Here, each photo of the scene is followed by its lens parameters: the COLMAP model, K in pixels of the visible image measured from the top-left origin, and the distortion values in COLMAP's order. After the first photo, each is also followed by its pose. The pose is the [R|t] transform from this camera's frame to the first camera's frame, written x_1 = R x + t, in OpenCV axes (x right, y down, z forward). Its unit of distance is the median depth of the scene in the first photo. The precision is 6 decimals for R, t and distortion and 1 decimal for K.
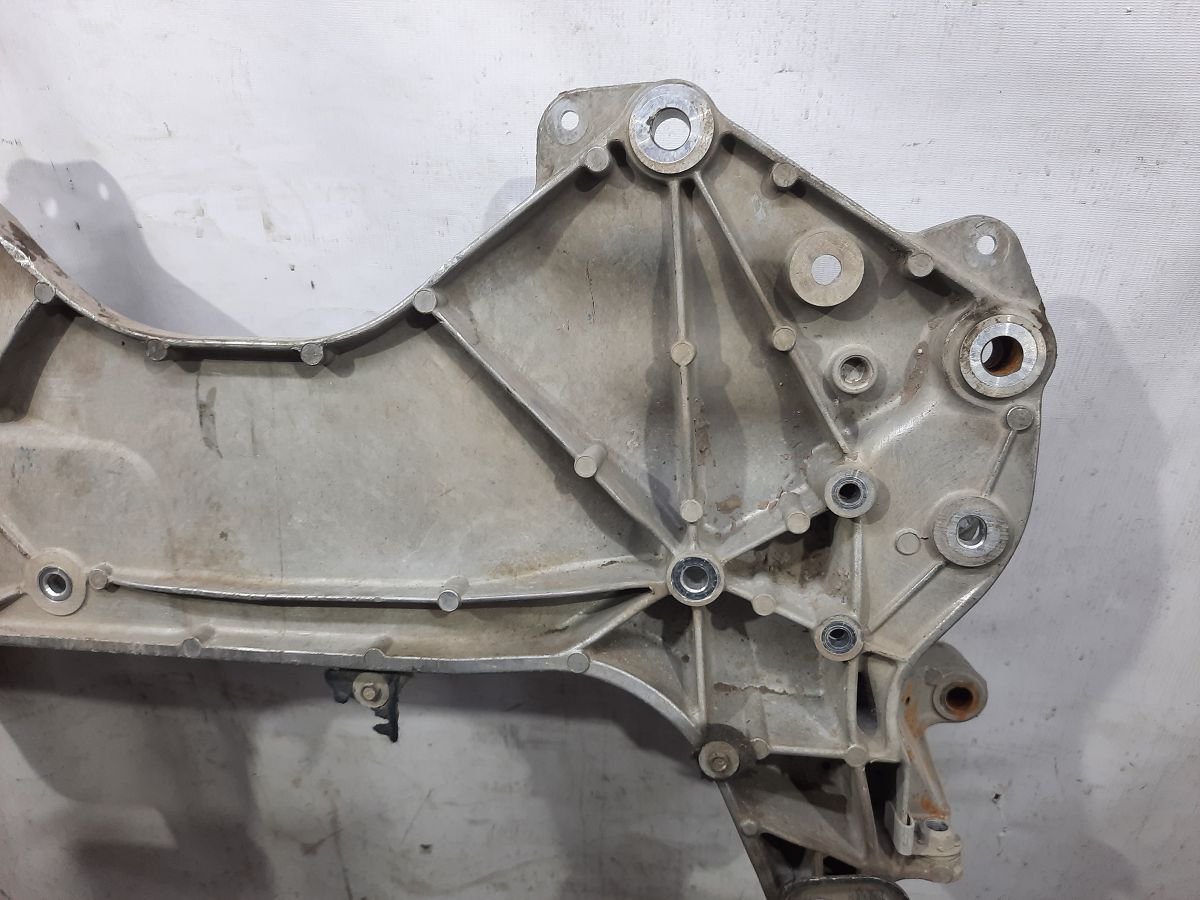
lens RADIAL K [[893.4, 0, 600.0], [0, 893.4, 450.0], [0, 0, 1]] dist [0.051336, -0.065126]
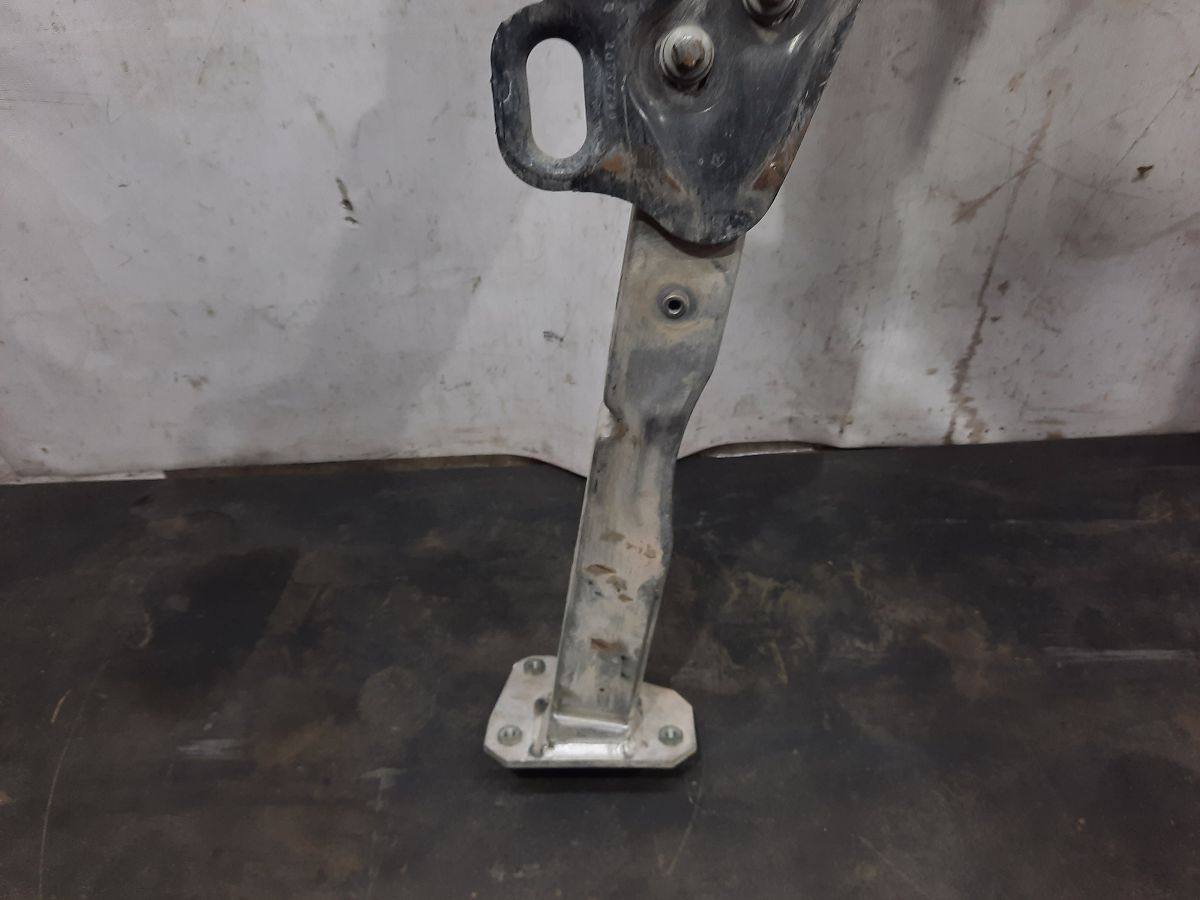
lens RADIAL K [[893.4, 0, 600.0], [0, 893.4, 450.0], [0, 0, 1]] dist [0.051336, -0.065126]
pose [[0.994727, -0.085579, 0.056515, -1.295990], [0.074087, 0.980686, 0.181014, 0.863379], [-0.070914, -0.175872, 0.981855, 0.300718]]
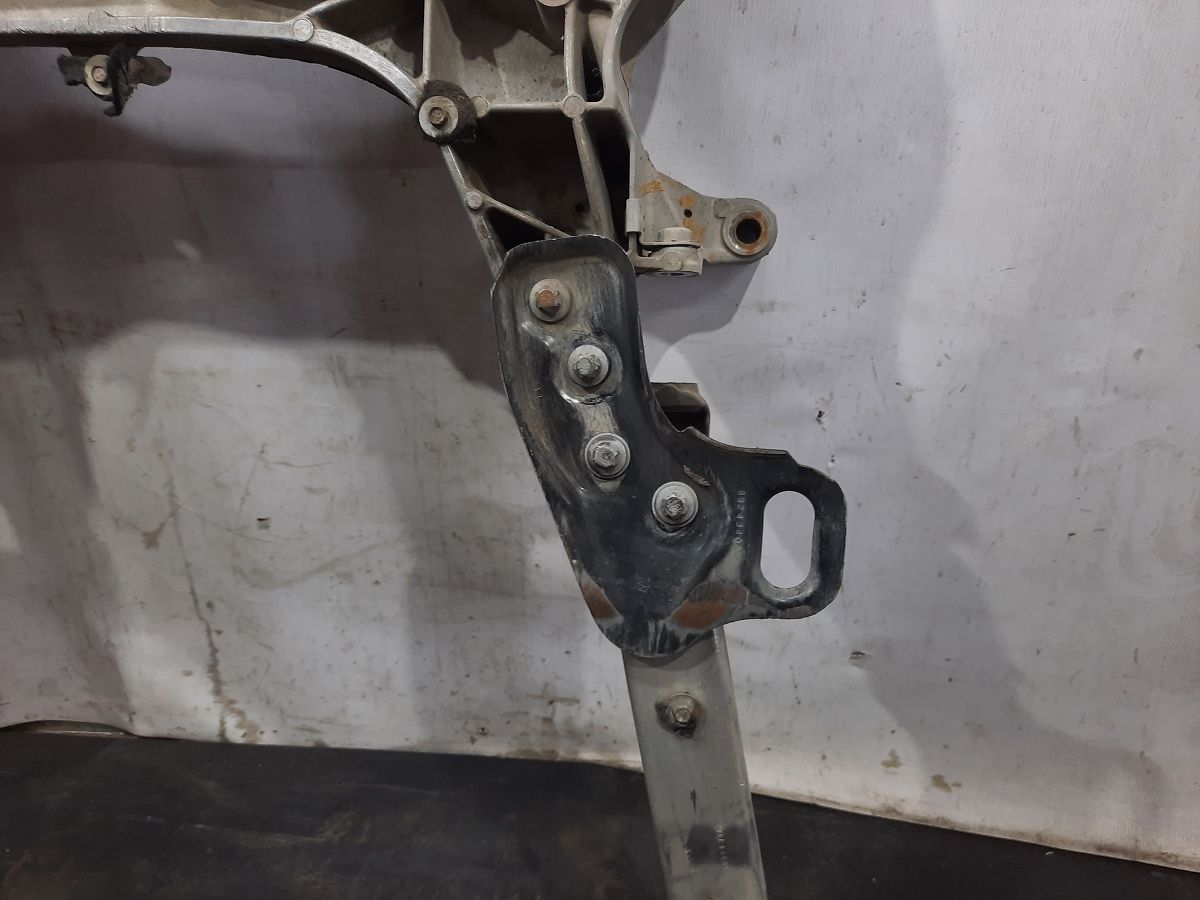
lens RADIAL K [[893.4, 0, 600.0], [0, 893.4, 450.0], [0, 0, 1]] dist [0.051336, -0.065126]
pose [[0.999950, 0.009209, -0.003945, 0.300068], [-0.009484, 0.997019, -0.076570, 0.742539], [0.003228, 0.076603, 0.997056, 0.033890]]
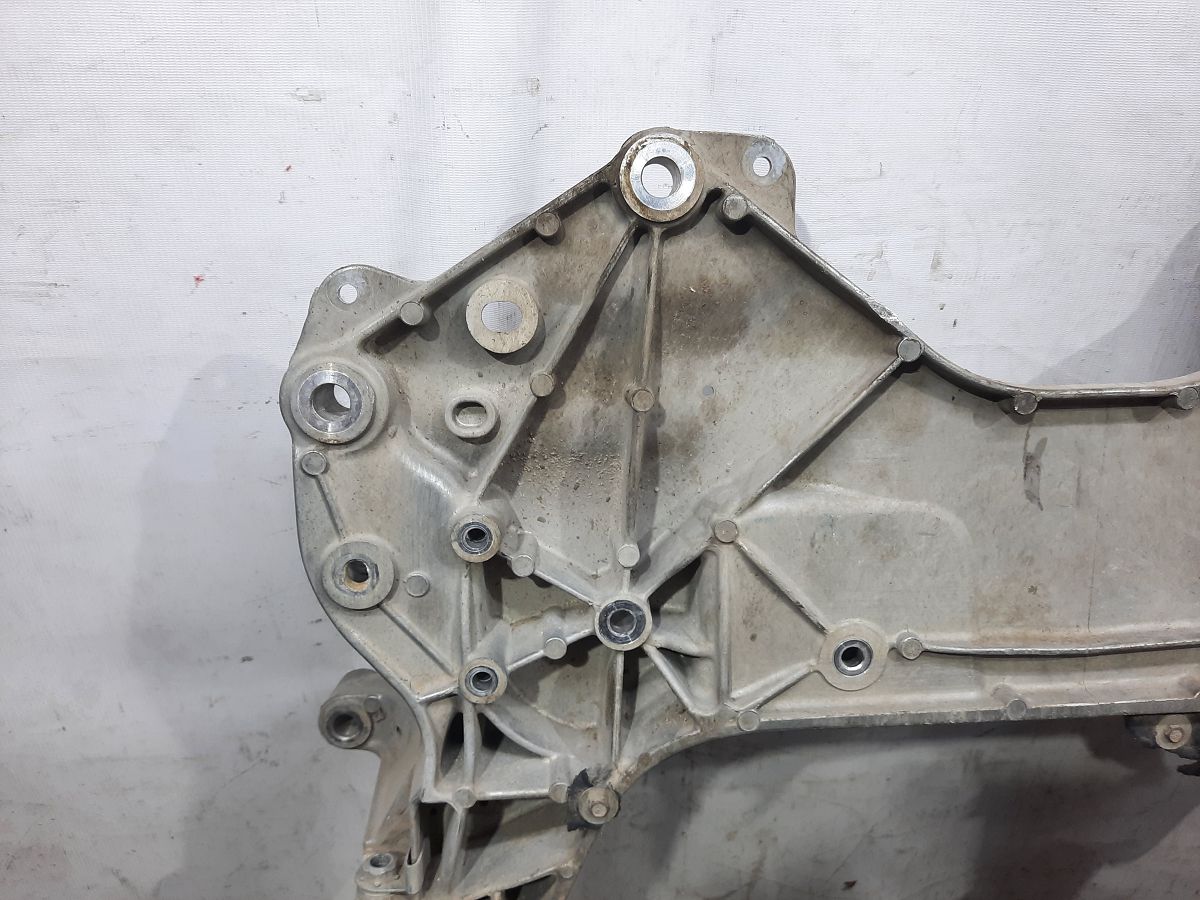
lens RADIAL K [[893.4, 0, 600.0], [0, 893.4, 450.0], [0, 0, 1]] dist [0.051336, -0.065126]
pose [[0.984066, -0.069272, 0.163754, -1.004724], [0.070056, 0.997543, 0.000989, -0.086397], [-0.163420, 0.010499, 0.986501, 0.119579]]
